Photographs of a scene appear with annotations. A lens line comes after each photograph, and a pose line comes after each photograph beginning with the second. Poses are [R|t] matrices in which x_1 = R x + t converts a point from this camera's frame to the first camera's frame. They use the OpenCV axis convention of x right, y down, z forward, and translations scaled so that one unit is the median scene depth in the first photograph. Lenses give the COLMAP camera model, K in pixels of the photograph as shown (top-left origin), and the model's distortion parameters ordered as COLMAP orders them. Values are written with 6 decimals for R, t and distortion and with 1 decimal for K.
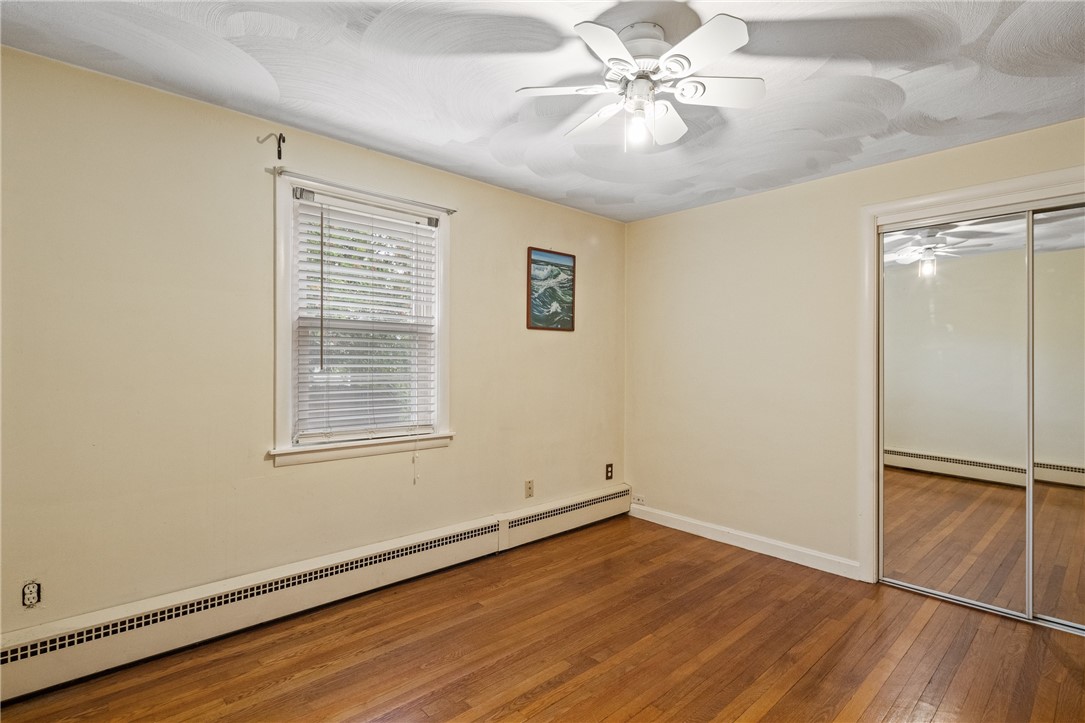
lens RADIAL K [[537.0, 0, 543.8], [0, 537.0, 355.9], [0, 0, 1]] dist [0.002889, -0.002110]
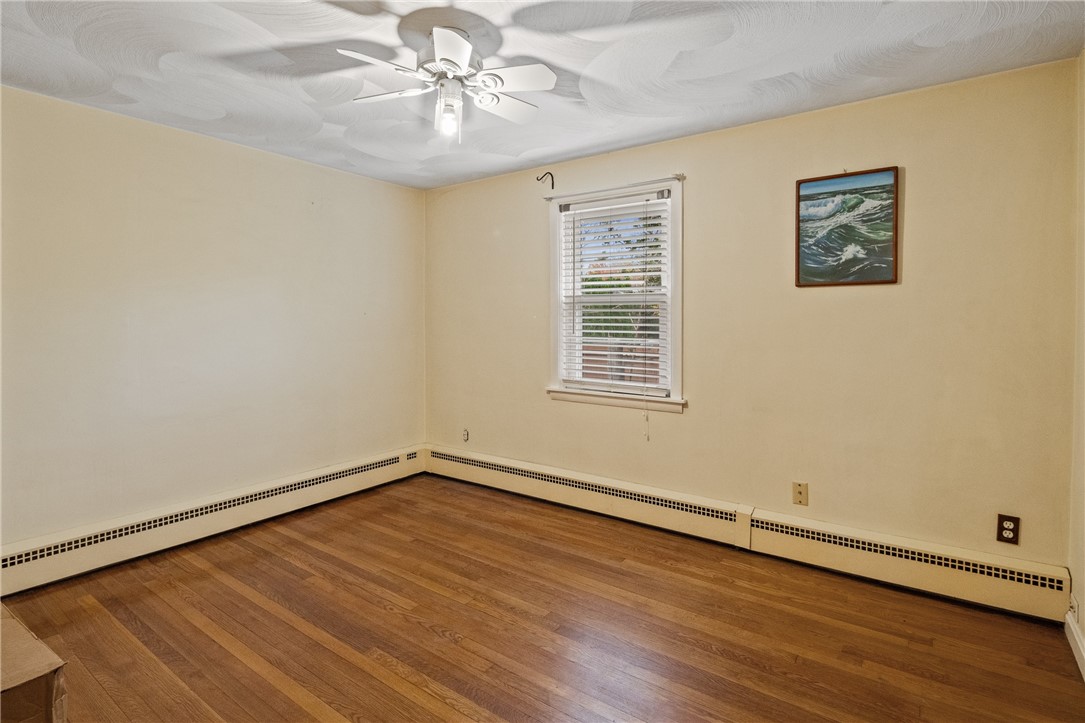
lens RADIAL K [[537.0, 0, 547.8], [0, 537.0, 329.4], [0, 0, 1]] dist [0.002889, -0.002110]
pose [[0.192153, 0.006448, -0.981344, 0.648286], [0.006326, 0.999950, 0.007809, 0.002326], [0.981345, -0.007708, 0.192103, 0.485497]]
